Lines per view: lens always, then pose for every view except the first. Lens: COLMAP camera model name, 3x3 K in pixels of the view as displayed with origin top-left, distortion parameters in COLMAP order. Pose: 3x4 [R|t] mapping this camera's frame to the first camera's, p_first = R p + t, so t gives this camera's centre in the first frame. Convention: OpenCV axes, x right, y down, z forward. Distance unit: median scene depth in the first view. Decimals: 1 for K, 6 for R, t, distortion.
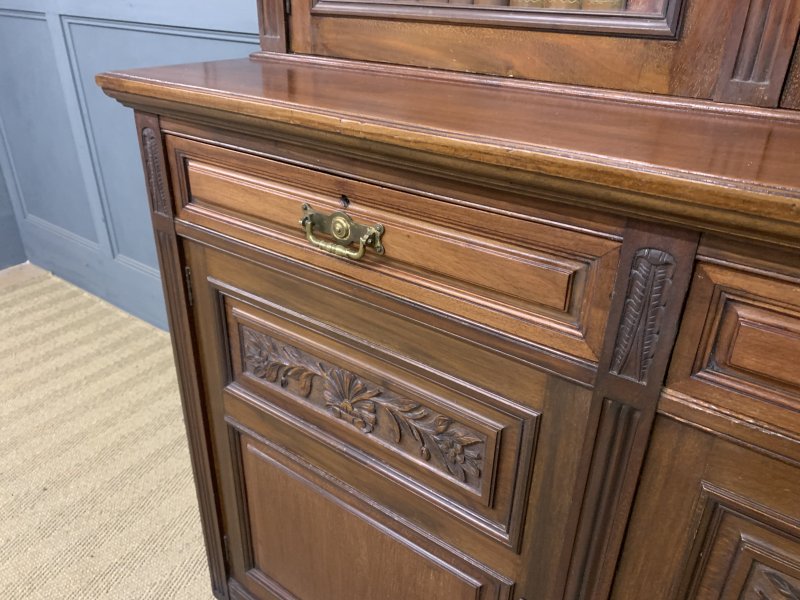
lens RADIAL K [[612.0, 0, 404.9], [0, 612.0, 289.5], [0, 0, 1]] dist [0.042342, -0.031234]
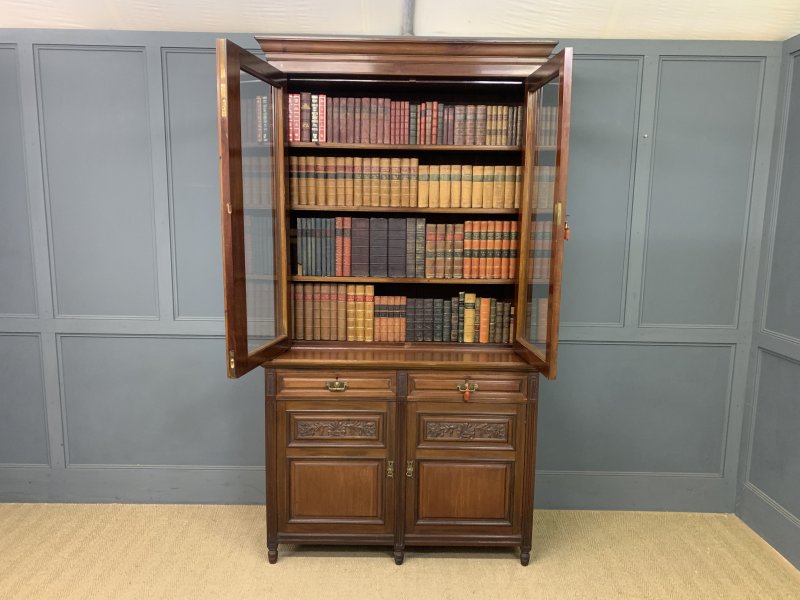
lens RADIAL K [[612.0, 0, 398.6], [0, 612.0, 298.0], [0, 0, 1]] dist [0.042342, -0.031234]
pose [[0.811406, -0.085864, 0.578142, -2.147284], [0.263647, 0.936571, -0.230924, 0.437854], [-0.521643, 0.339799, 0.782576, -2.815680]]
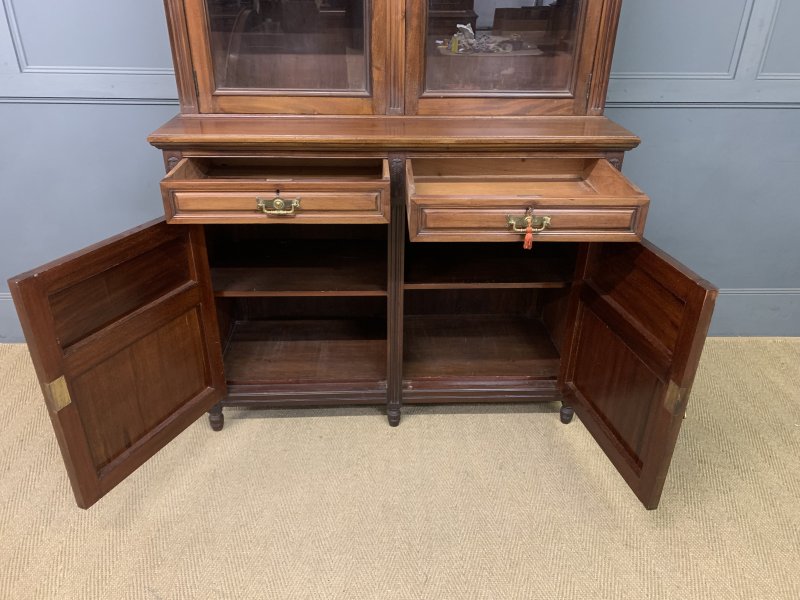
lens RADIAL K [[612.0, 0, 401.3], [0, 612.0, 304.3], [0, 0, 1]] dist [0.042342, -0.031234]
pose [[0.784204, -0.298145, 0.544182, -1.273415], [0.280185, 0.952645, 0.118167, 0.238552], [-0.553643, 0.059804, 0.830604, -1.419694]]
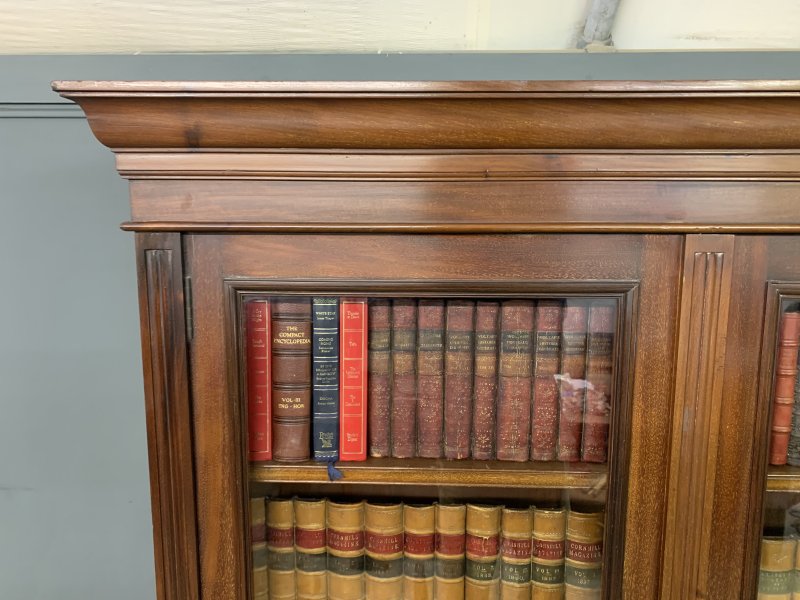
lens RADIAL K [[612.0, 0, 397.8], [0, 612.0, 300.6], [0, 0, 1]] dist [0.042342, -0.031234]
pose [[0.837885, -0.091108, 0.538190, -0.493322], [0.252451, 0.938866, -0.234093, -1.751732], [-0.483961, 0.332010, 0.809661, -0.576776]]
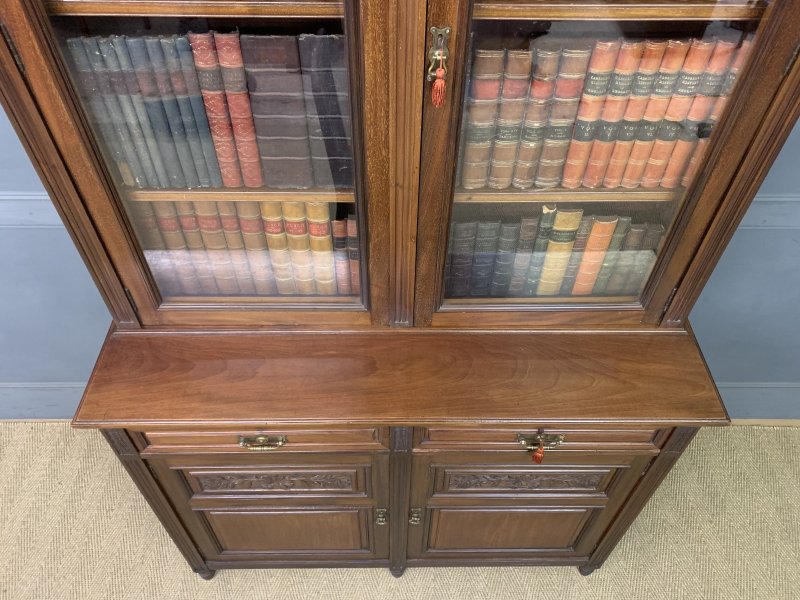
lens RADIAL K [[612.0, 0, 396.0], [0, 612.0, 296.4], [0, 0, 1]] dist [0.042342, -0.031234]
pose [[0.804760, -0.448940, 0.388349, -0.312831], [0.273218, 0.860947, 0.429095, -1.228002], [-0.526985, -0.239214, 0.815514, -0.814771]]
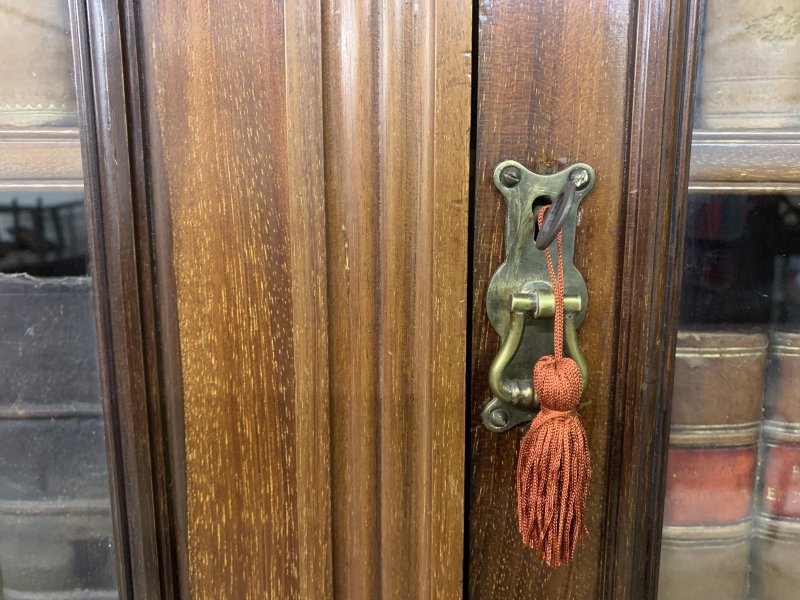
lens RADIAL K [[612.0, 0, 400.7], [0, 612.0, 300.4], [0, 0, 1]] dist [0.042342, -0.031234]
pose [[0.805672, -0.113211, 0.581443, 0.320441], [0.282524, 0.936171, -0.209199, -1.037189], [-0.520646, 0.332817, 0.786231, 0.187208]]
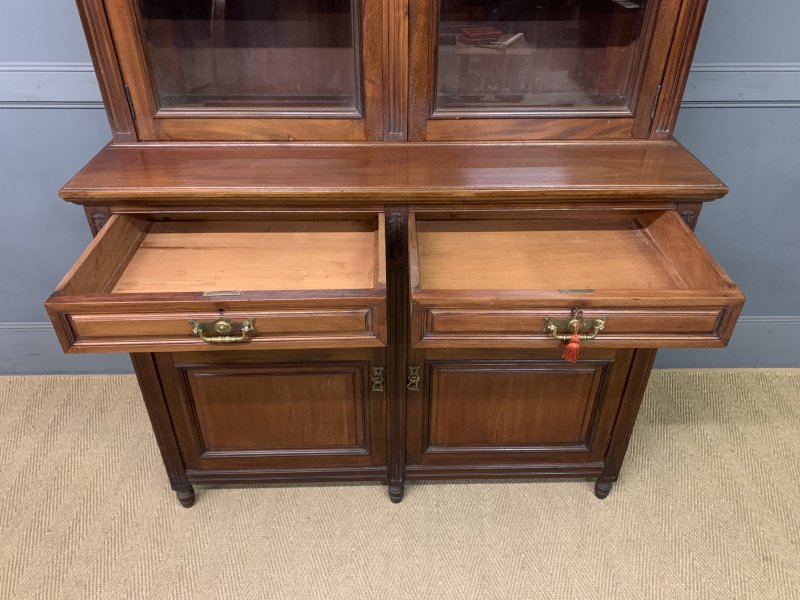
lens RADIAL K [[612.0, 0, 402.1], [0, 612.0, 304.5], [0, 0, 1]] dist [0.042342, -0.031234]
pose [[0.794767, -0.358361, 0.489819, -0.749213], [0.281273, 0.932646, 0.225956, -0.199009], [-0.537801, -0.041810, 0.842034, -0.962750]]
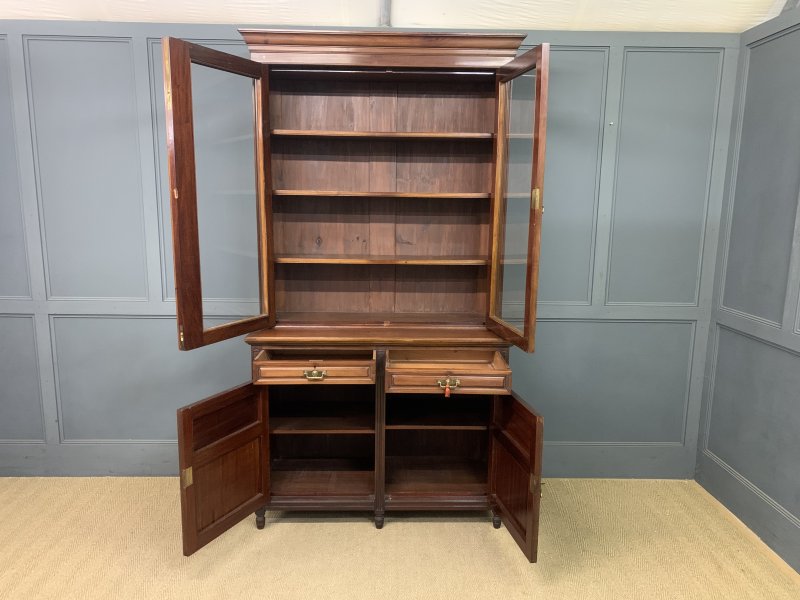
lens RADIAL K [[612.0, 0, 394.2], [0, 612.0, 295.5], [0, 0, 1]] dist [0.042342, -0.031234]
pose [[0.800059, -0.102923, 0.591026, -2.264352], [0.273162, 0.939621, -0.206144, 0.536664], [-0.534123, 0.326373, 0.779867, -3.026991]]
